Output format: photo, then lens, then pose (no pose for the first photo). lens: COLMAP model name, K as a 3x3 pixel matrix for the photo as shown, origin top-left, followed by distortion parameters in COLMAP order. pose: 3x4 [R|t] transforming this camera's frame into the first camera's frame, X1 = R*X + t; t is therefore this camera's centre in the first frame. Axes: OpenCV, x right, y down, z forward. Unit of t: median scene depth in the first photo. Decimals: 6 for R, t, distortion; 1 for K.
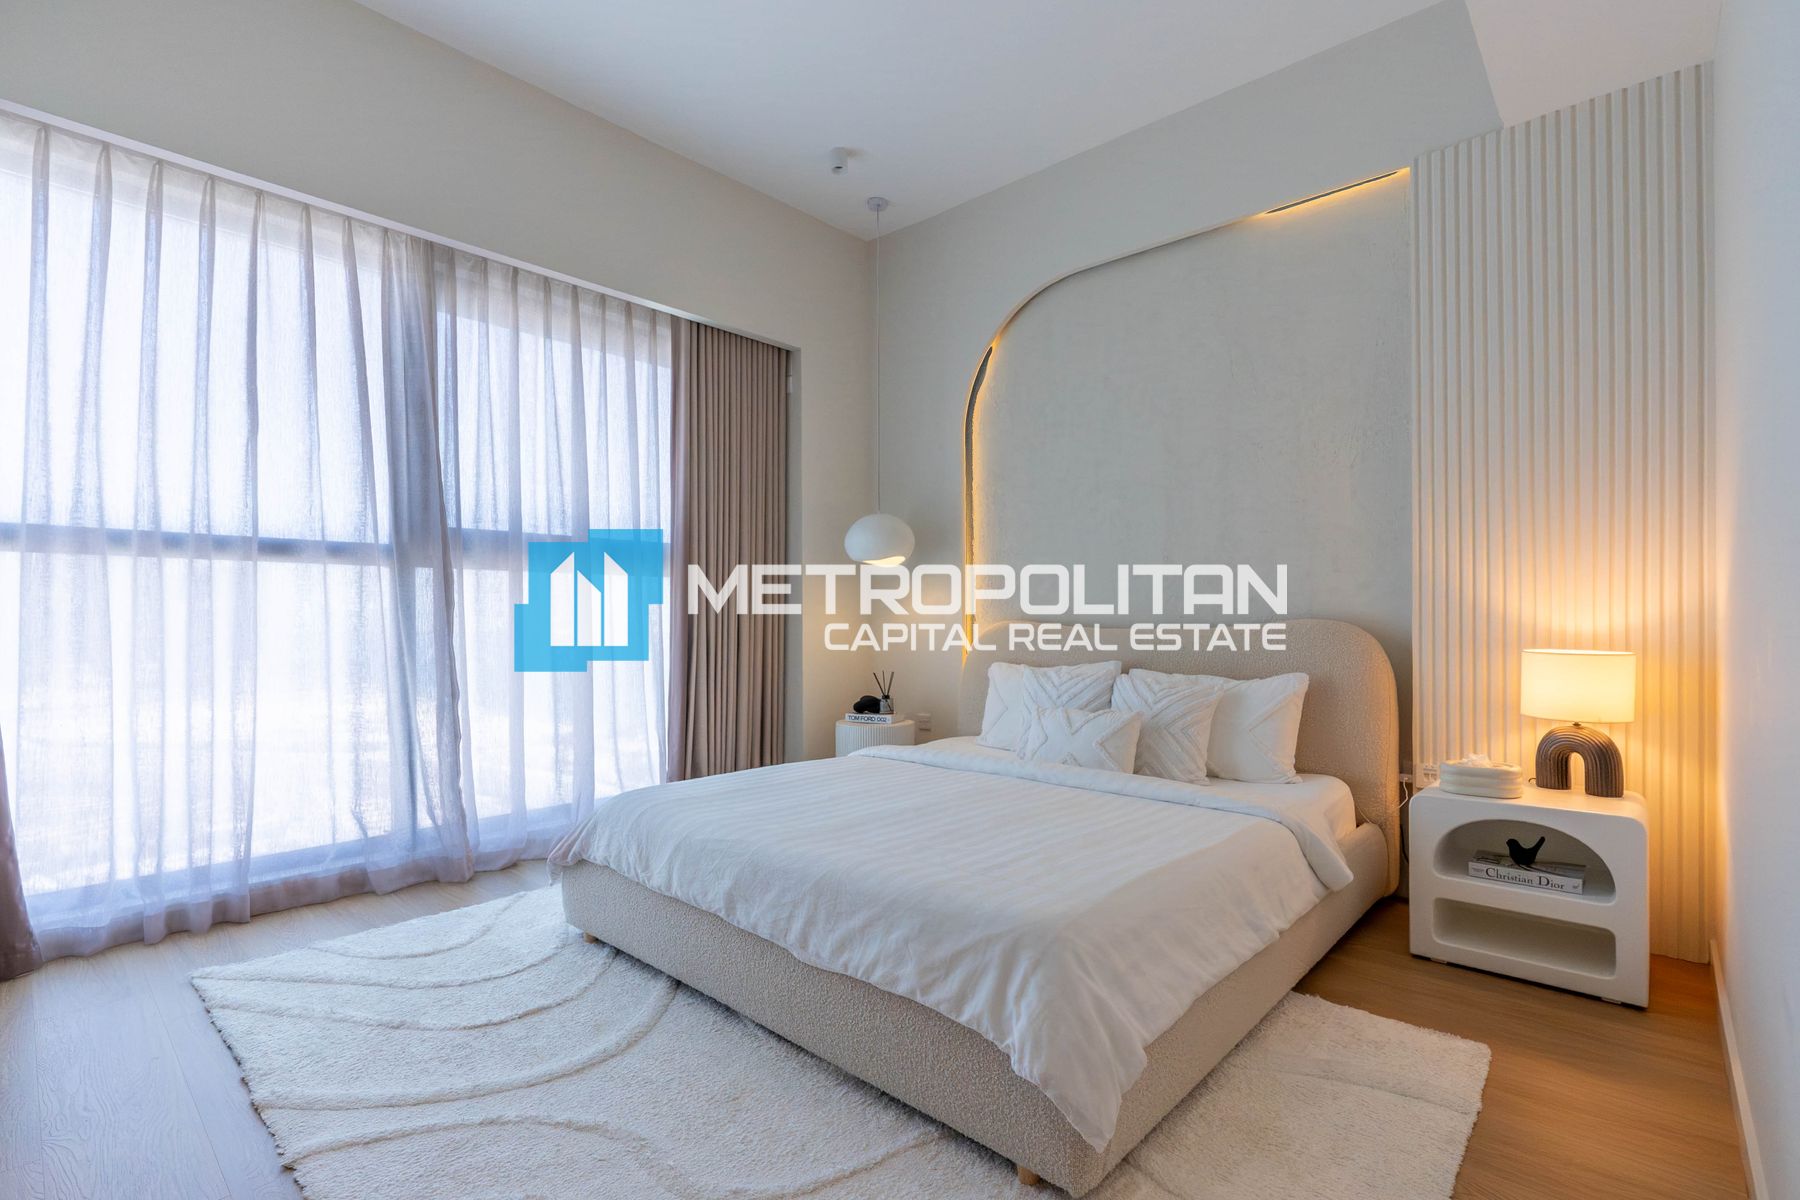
lens RADIAL K [[836.7, 0, 901.8], [0, 836.7, 615.5], [0, 0, 1]] dist [-0.000950, 0.000025]
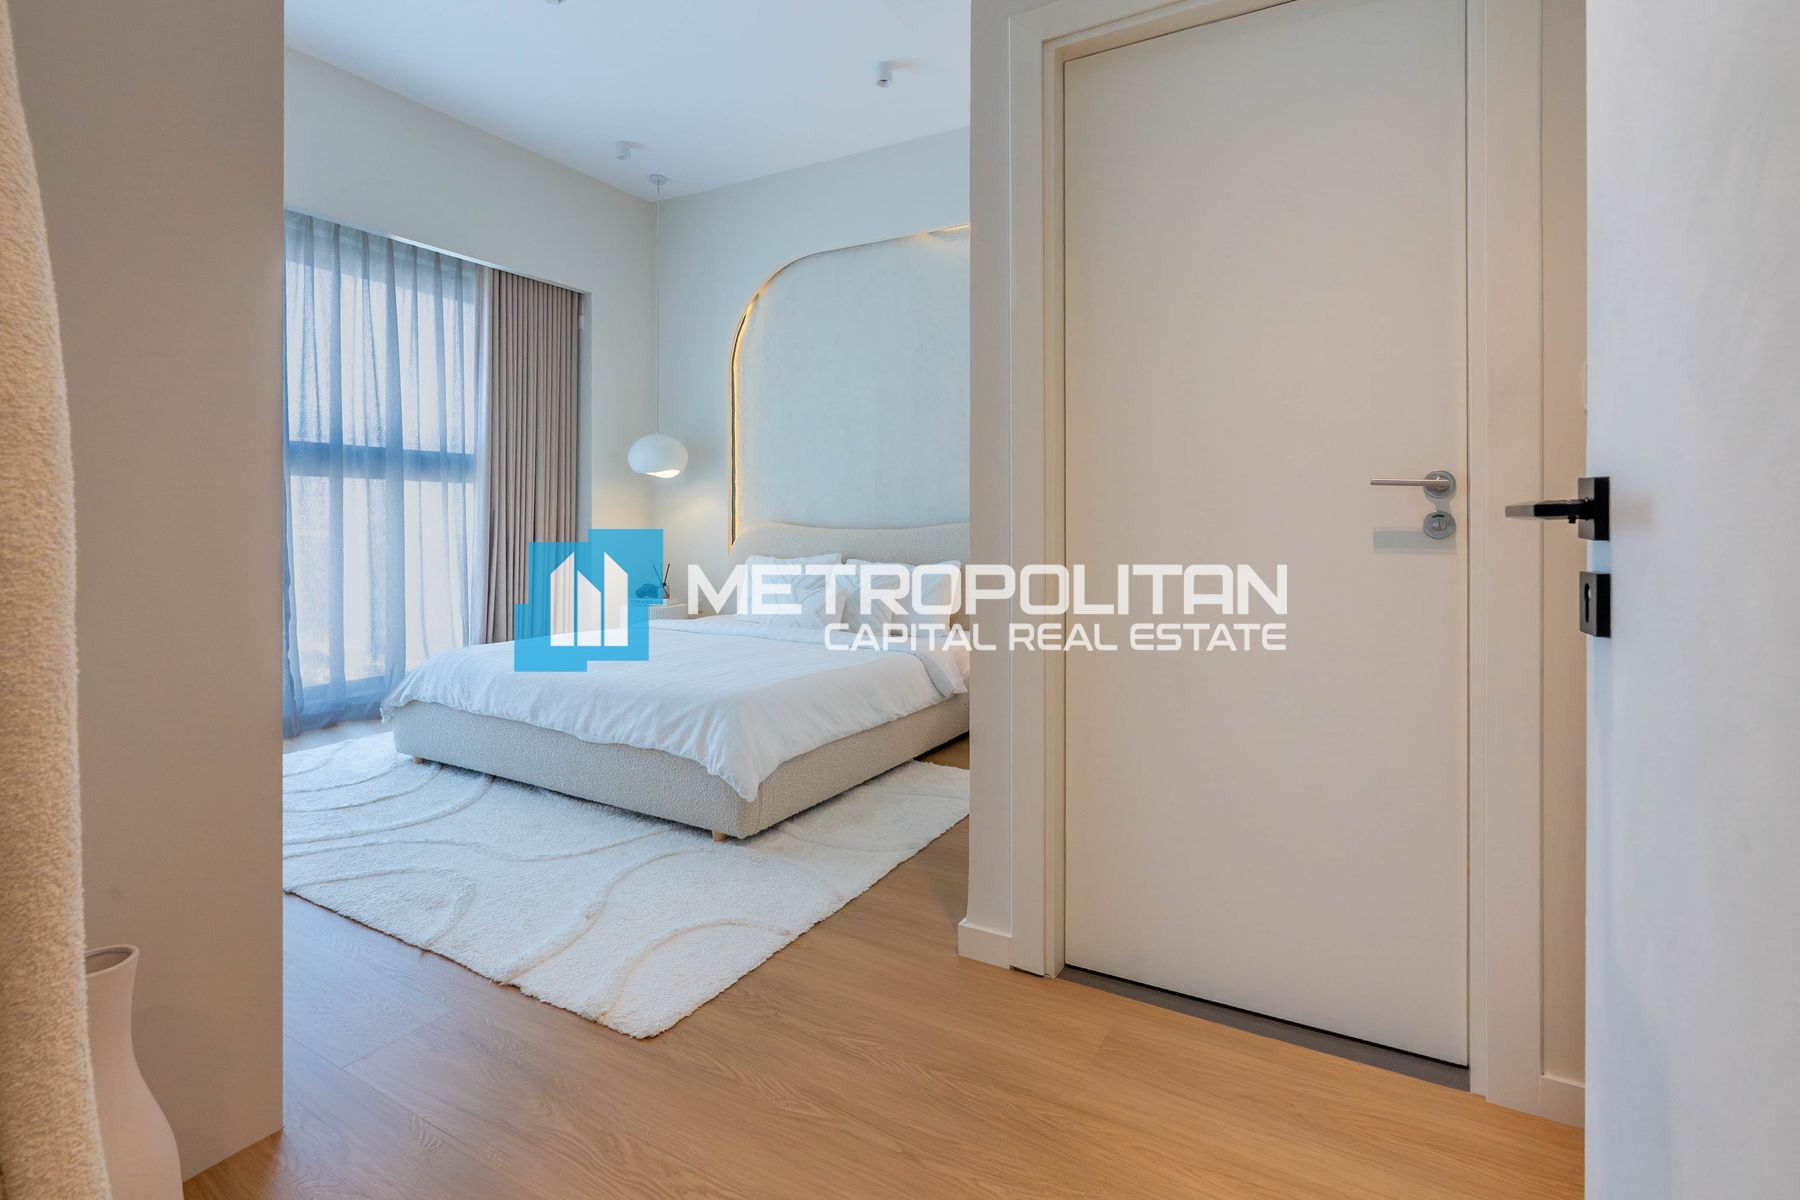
lens RADIAL K [[865.6, 0, 894.6], [0, 865.6, 520.6], [0, 0, 1]] dist [-0.003084, -0.000764]
pose [[0.977488, 0.006210, 0.210899, 0.074853], [-0.006832, 0.999974, 0.002222, -0.000846], [-0.210879, -0.003613, 0.977505, -0.506928]]
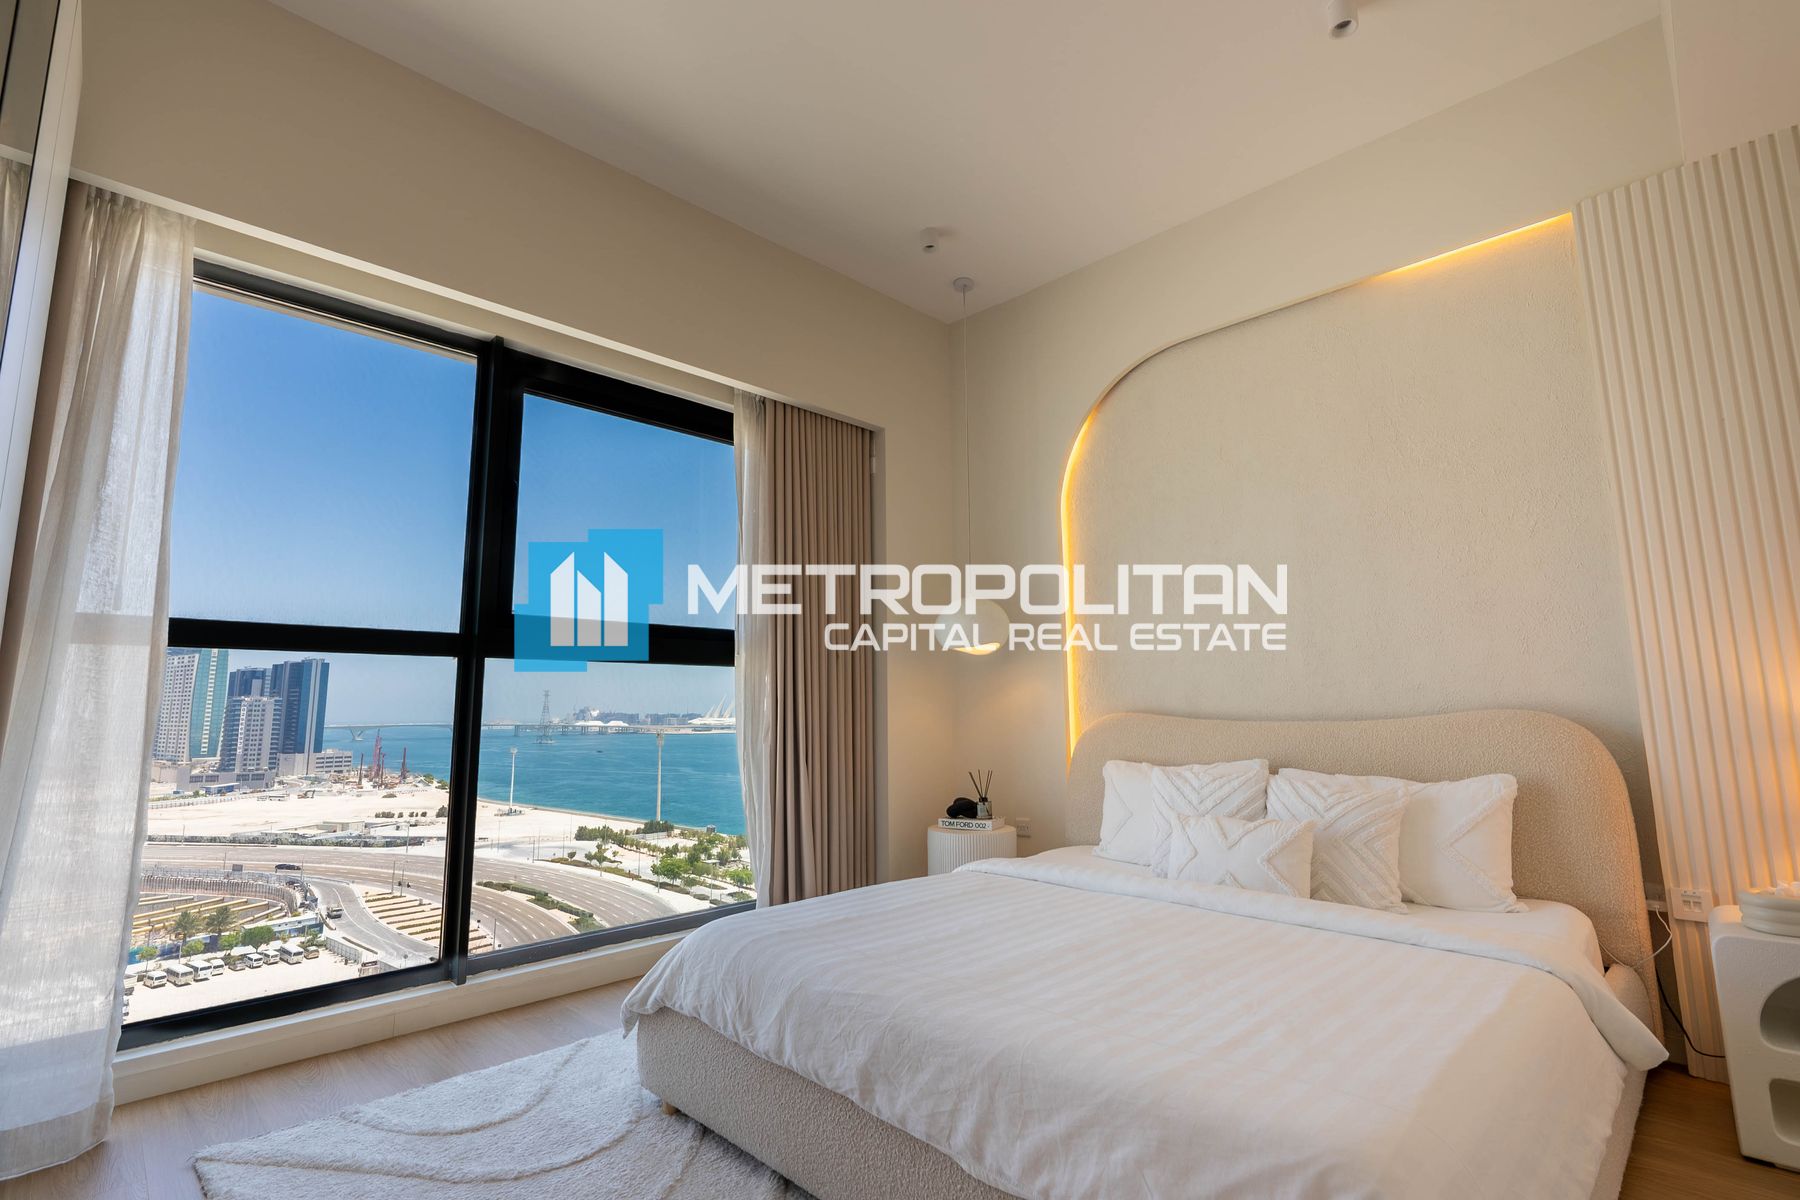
lens RADIAL K [[830.7, 0, 897.3], [0, 830.7, 584.1], [0, 0, 1]] dist [-0.001566, -0.000058]
pose [[0.998785, -0.012522, -0.047671, -0.108918], [0.005426, 0.989245, -0.146167, -0.001976], [0.048989, 0.145730, 0.988111, 0.138807]]
